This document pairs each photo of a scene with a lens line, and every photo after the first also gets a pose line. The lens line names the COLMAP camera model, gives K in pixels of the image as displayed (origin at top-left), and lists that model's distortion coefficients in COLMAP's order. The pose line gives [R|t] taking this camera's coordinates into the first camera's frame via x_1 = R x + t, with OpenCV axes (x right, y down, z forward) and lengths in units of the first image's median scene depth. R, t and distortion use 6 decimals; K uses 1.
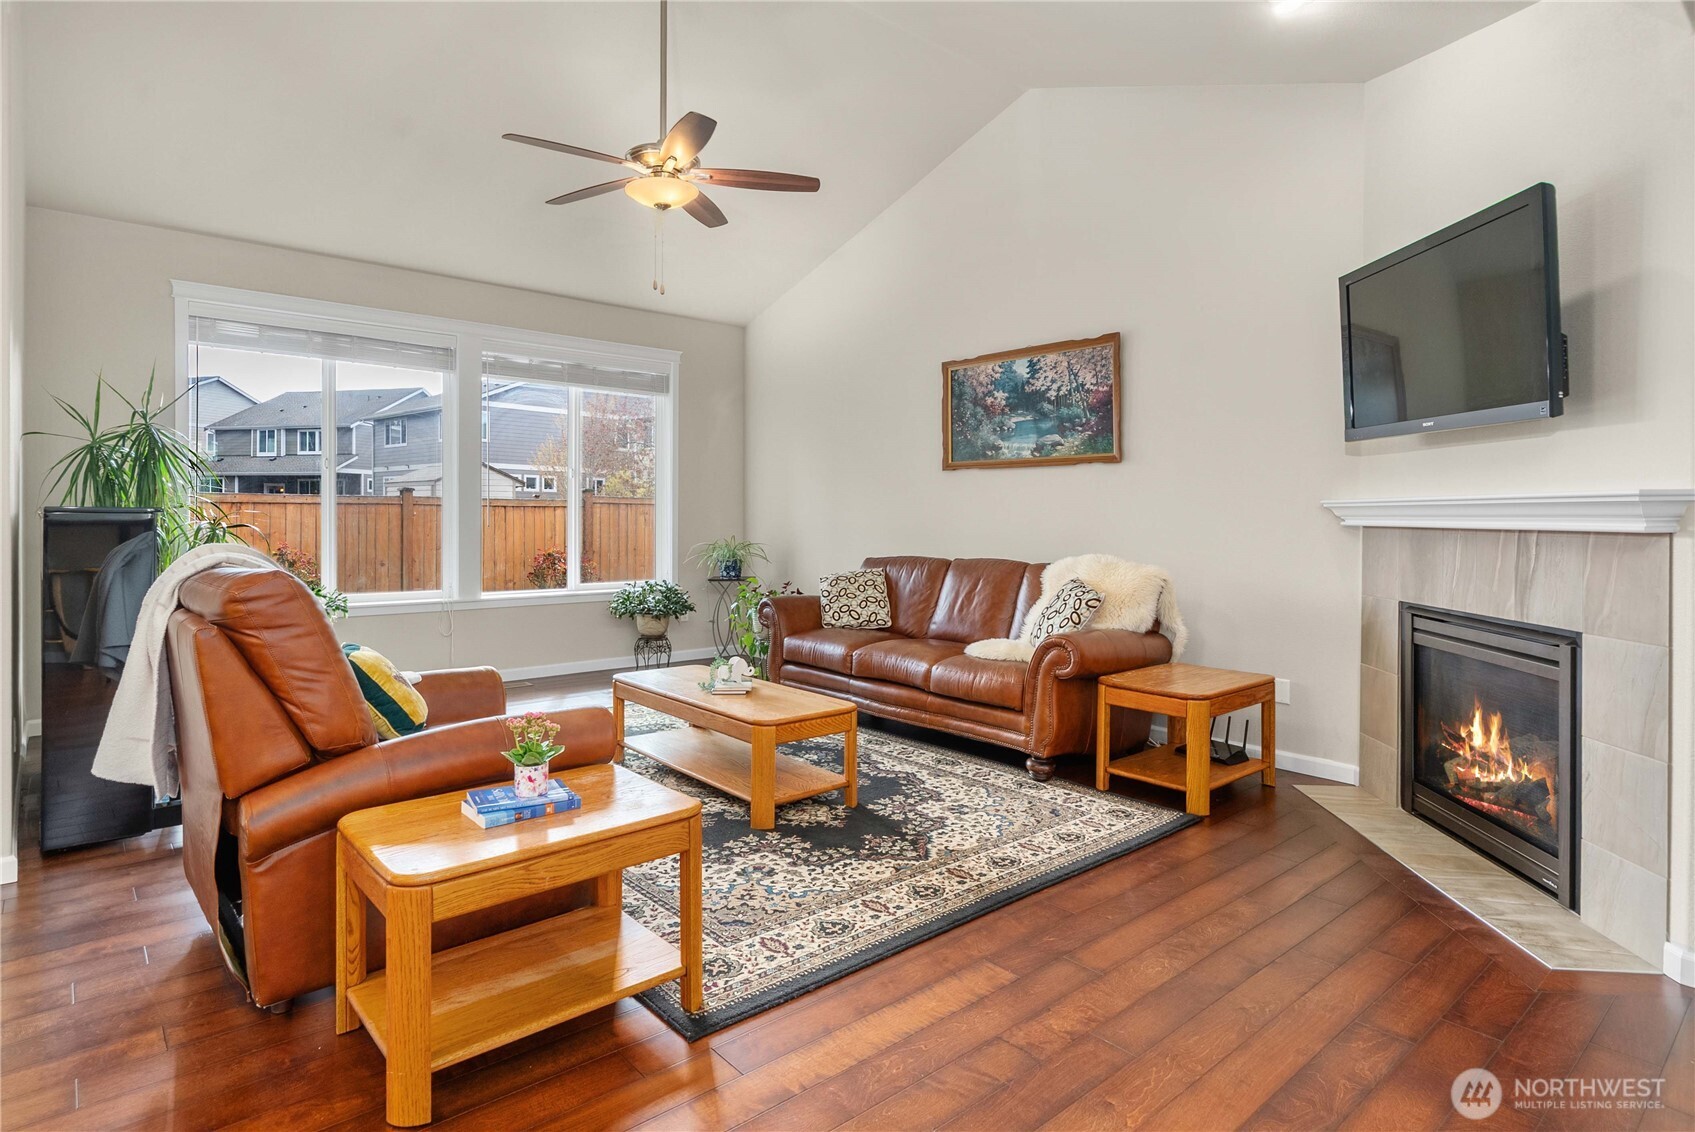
lens RADIAL K [[911.7, 0, 843.3], [0, 911.7, 527.2], [0, 0, 1]] dist [-0.002166, -0.000343]
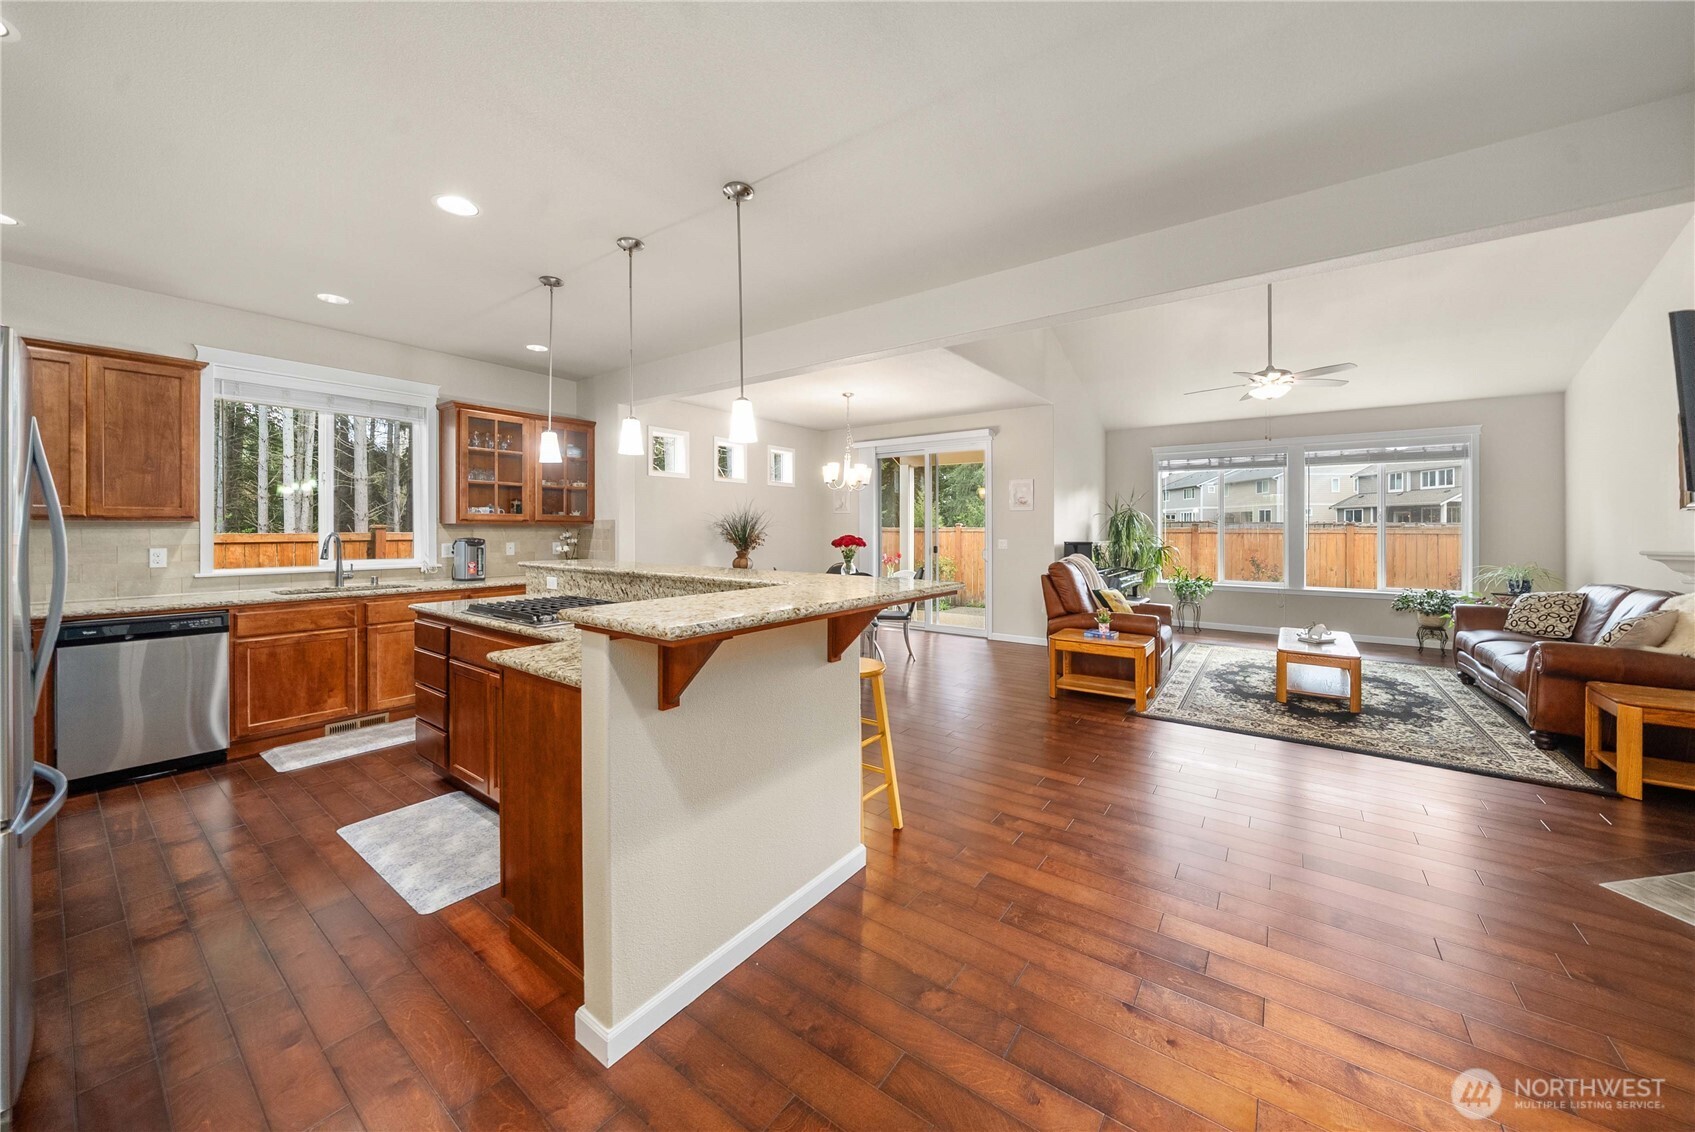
lens RADIAL K [[597.9, 0, 850.9], [0, 597.9, 529.4], [0, 0, 1]] dist [-0.007080, -0.000070]
pose [[0.219780, -0.004994, -0.975537, 0.915127], [-0.012772, 0.999886, -0.007996, -0.032548], [0.975466, 0.014217, 0.219691, -0.226544]]
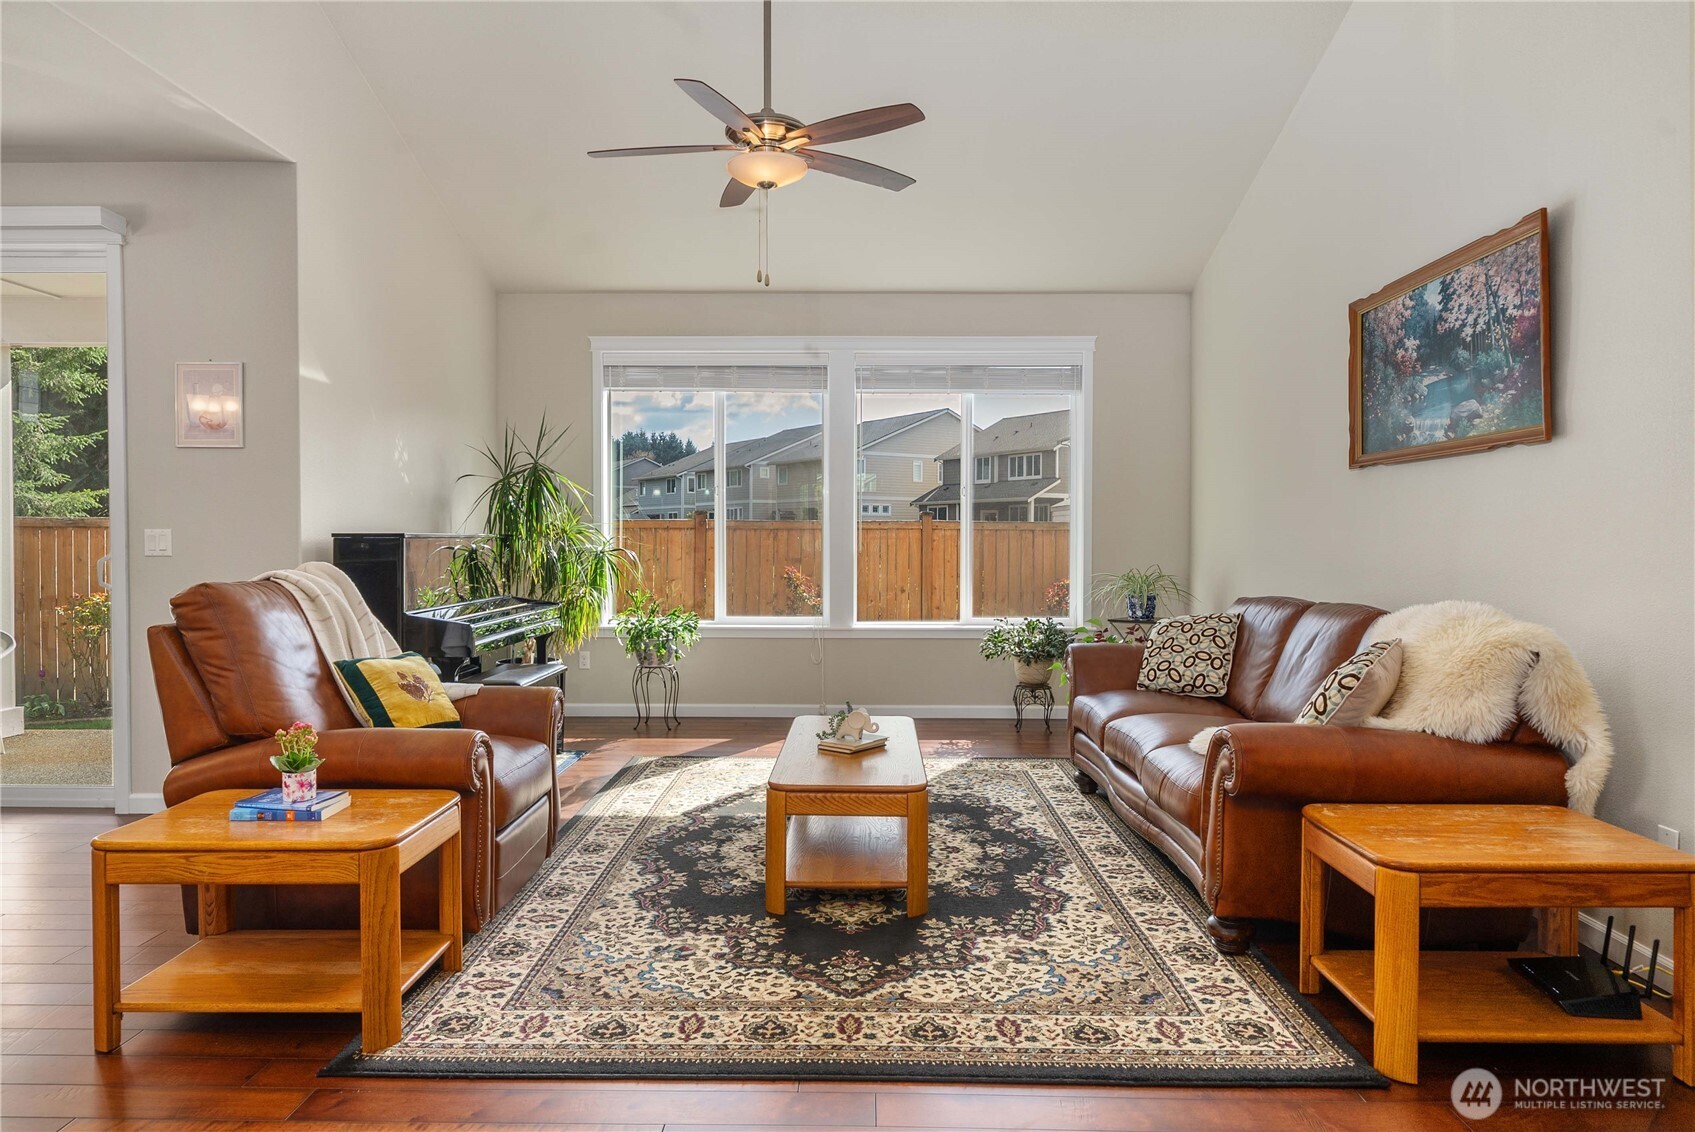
lens RADIAL K [[1057.9, 0, 847.5], [0, 1057.9, 566.0], [0, 0, 1]] dist [-0.001202, -0.000346]
pose [[0.742582, 0.012288, -0.669643, 0.546652], [-0.005501, 0.999910, 0.012249, 0.001176], [0.669733, -0.005412, 0.742582, 0.294832]]
